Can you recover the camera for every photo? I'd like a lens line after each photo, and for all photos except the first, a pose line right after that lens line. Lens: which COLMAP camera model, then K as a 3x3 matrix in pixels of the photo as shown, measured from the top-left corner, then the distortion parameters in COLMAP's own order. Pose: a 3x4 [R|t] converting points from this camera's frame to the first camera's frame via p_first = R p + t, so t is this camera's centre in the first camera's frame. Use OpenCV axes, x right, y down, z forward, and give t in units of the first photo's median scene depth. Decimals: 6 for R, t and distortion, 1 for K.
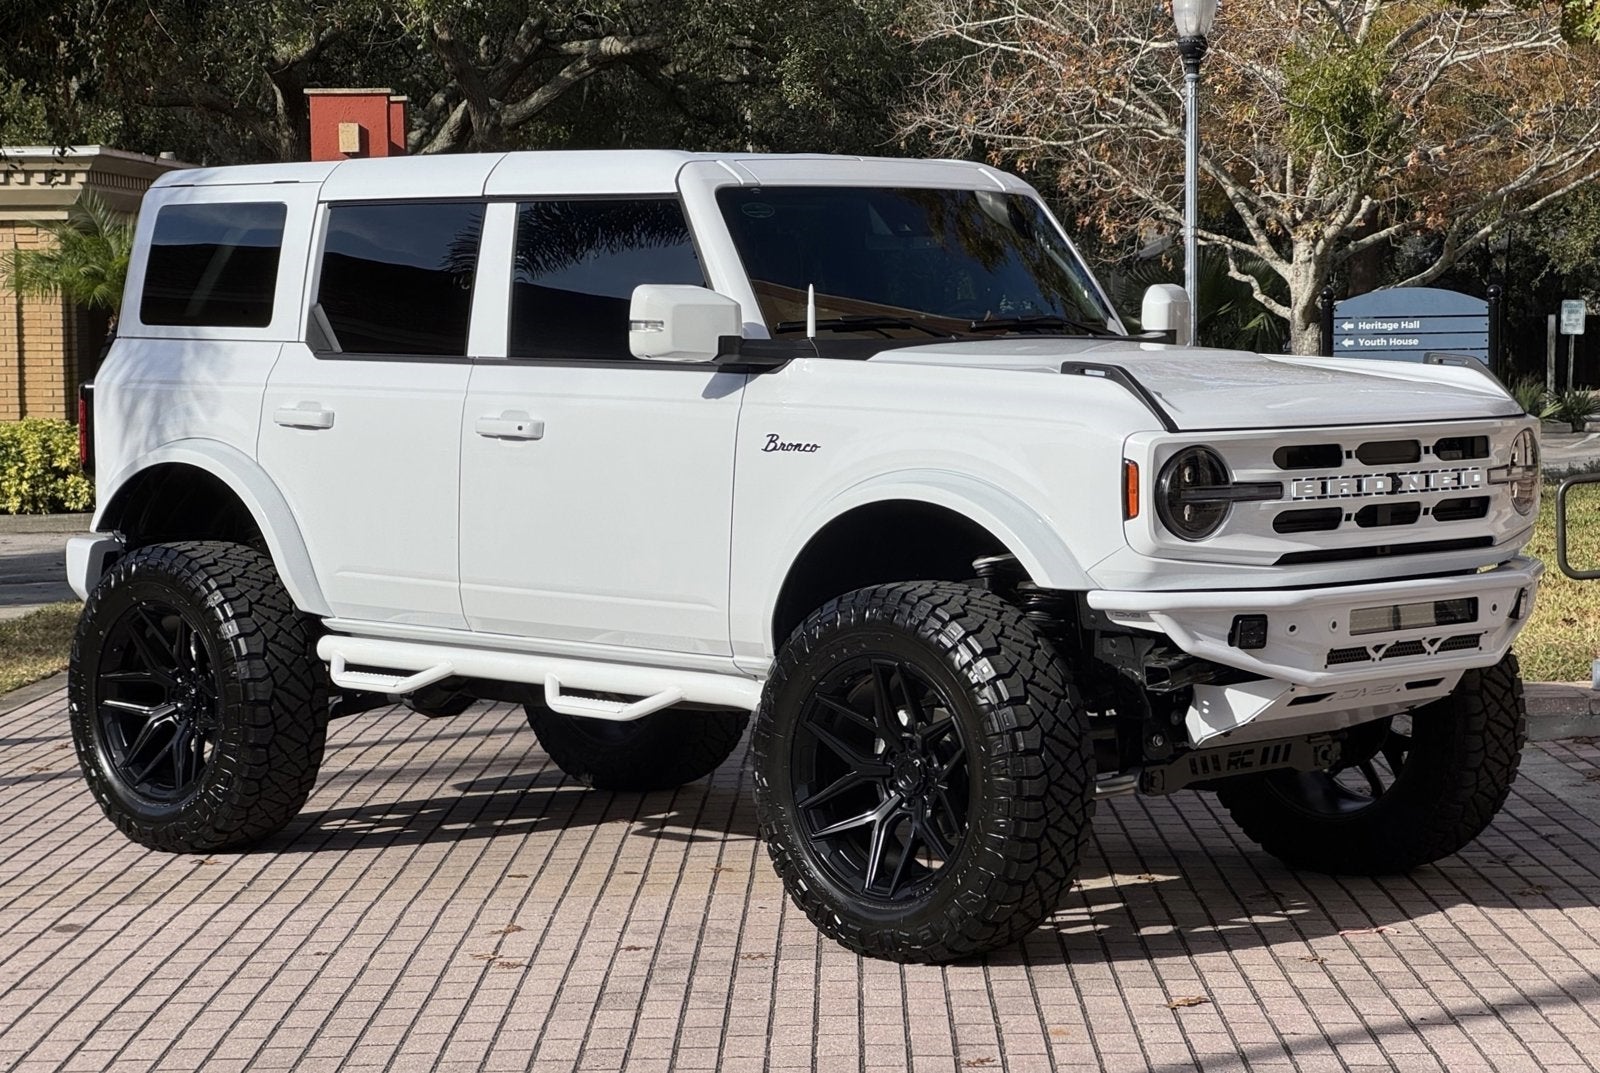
lens RADIAL K [[3689.0, 0, 800.0], [0, 3689.0, 536.5], [0, 0, 1]] dist [0.117439, 0.652611]
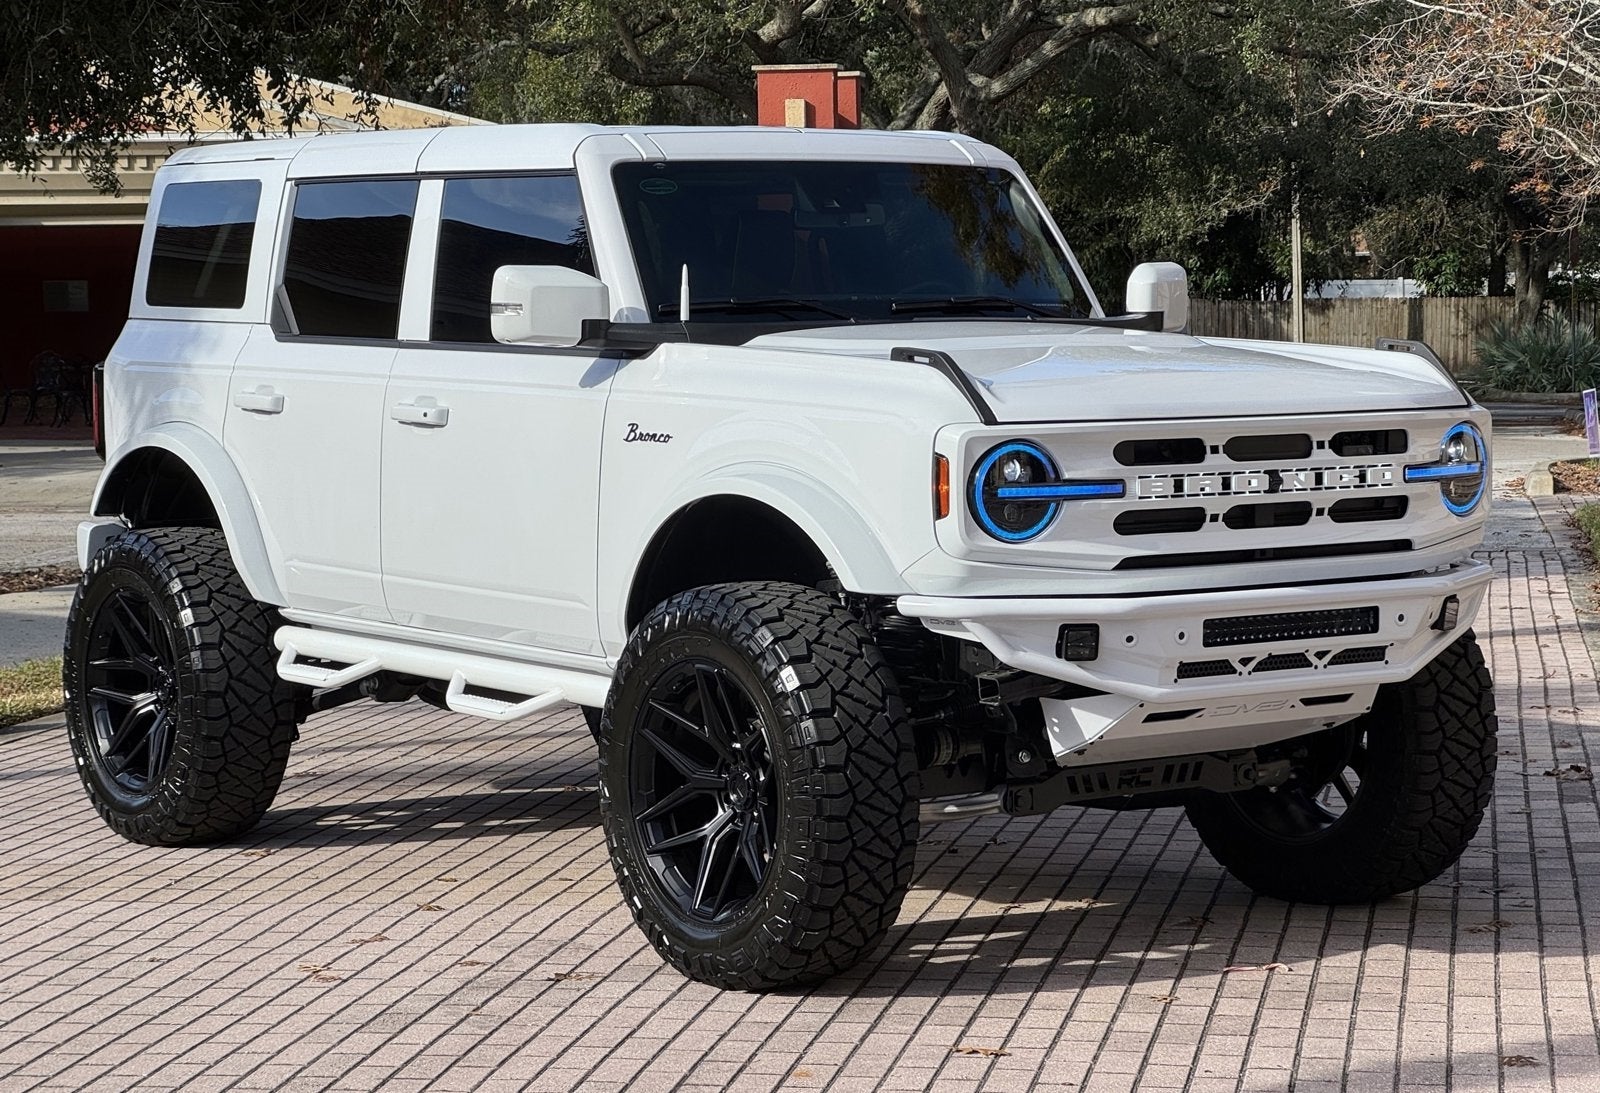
lens RADIAL K [[3666.2, 0, 772.4], [0, 3666.2, 543.7], [0, 0, 1]] dist [0.104991, 0.594213]
pose [[0.985004, 0.010788, -0.172196, 0.188117], [-0.009138, 0.999904, 0.010373, -0.006954], [0.172291, -0.008644, 0.985008, 0.081342]]
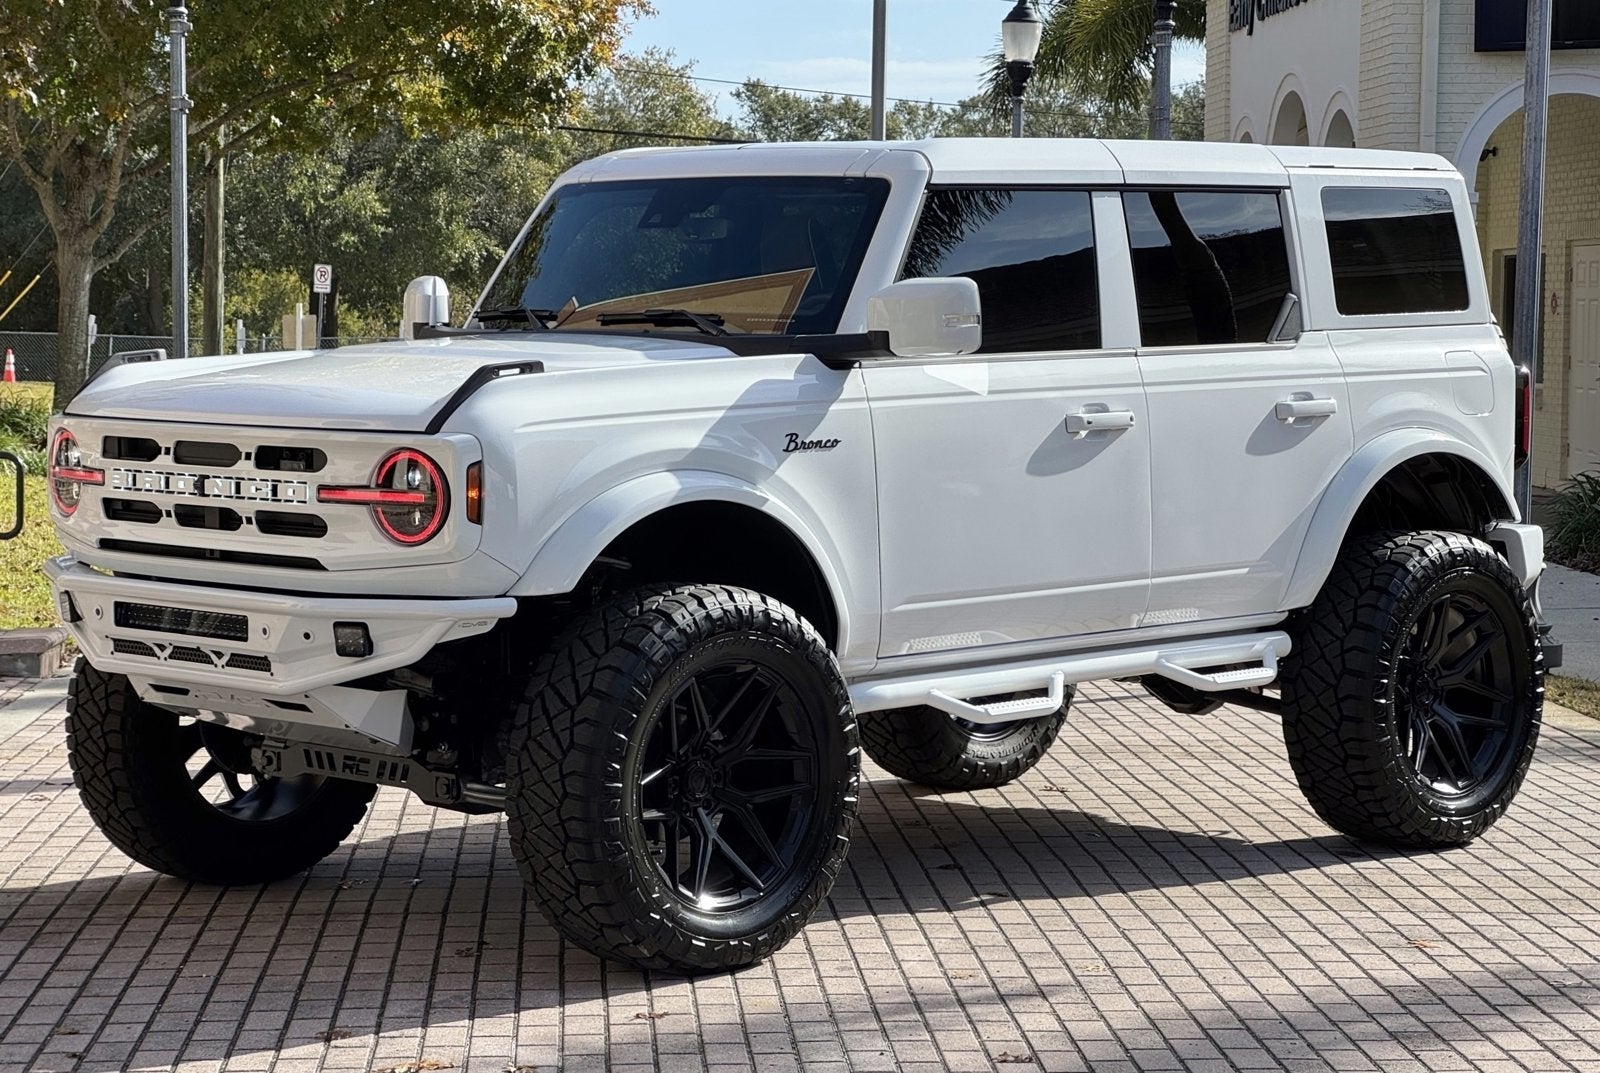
lens RADIAL K [[3689.0, 0, 800.0], [0, 3689.0, 536.5], [0, 0, 1]] dist [0.117439, 0.652611]
pose [[-0.013101, 0.078225, -0.996850, 1.092061], [-0.066153, 0.994683, 0.078925, -0.085281], [0.997723, 0.066978, -0.007856, 1.124579]]
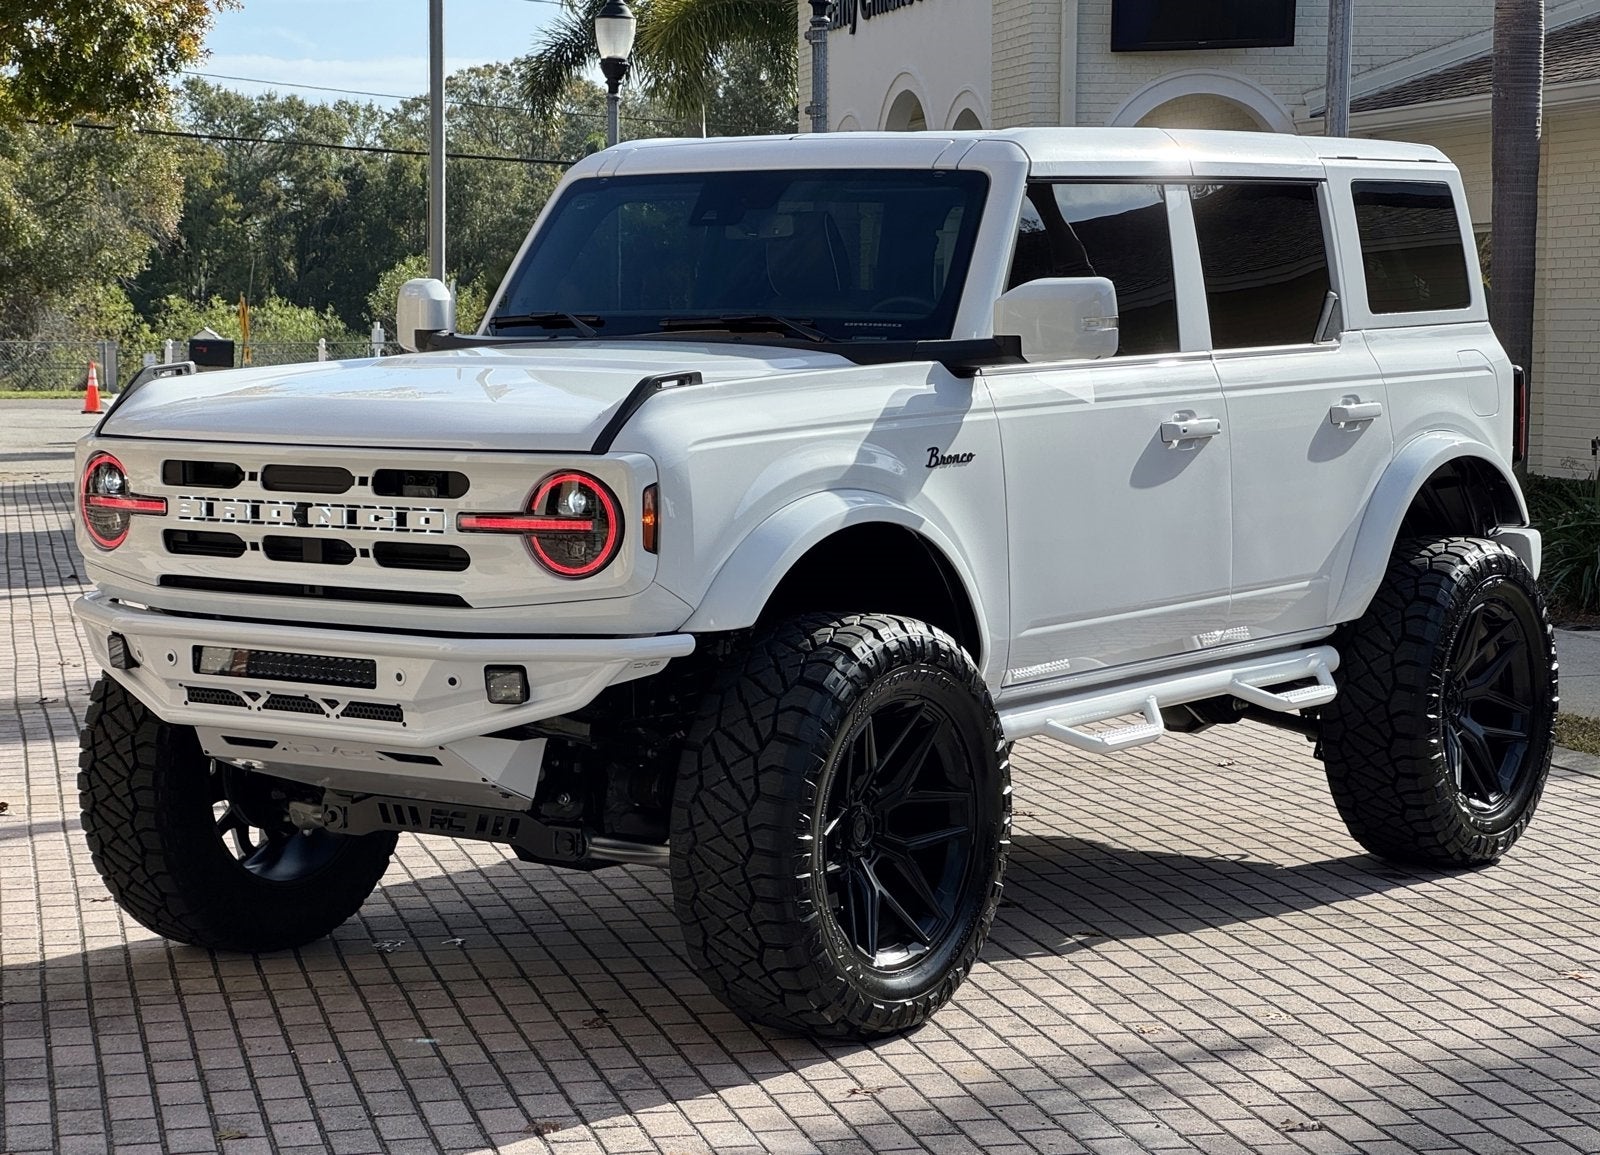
lens RADIAL K [[3639.9, 0, 831.6], [0, 3639.9, 579.6], [0, 0, 1]] dist [0.102690, 0.539264]
pose [[0.147799, 0.089741, -0.984938, 0.992020], [-0.061262, 0.994793, 0.081446, -0.074141], [0.987118, 0.048302, 0.152527, 0.957491]]
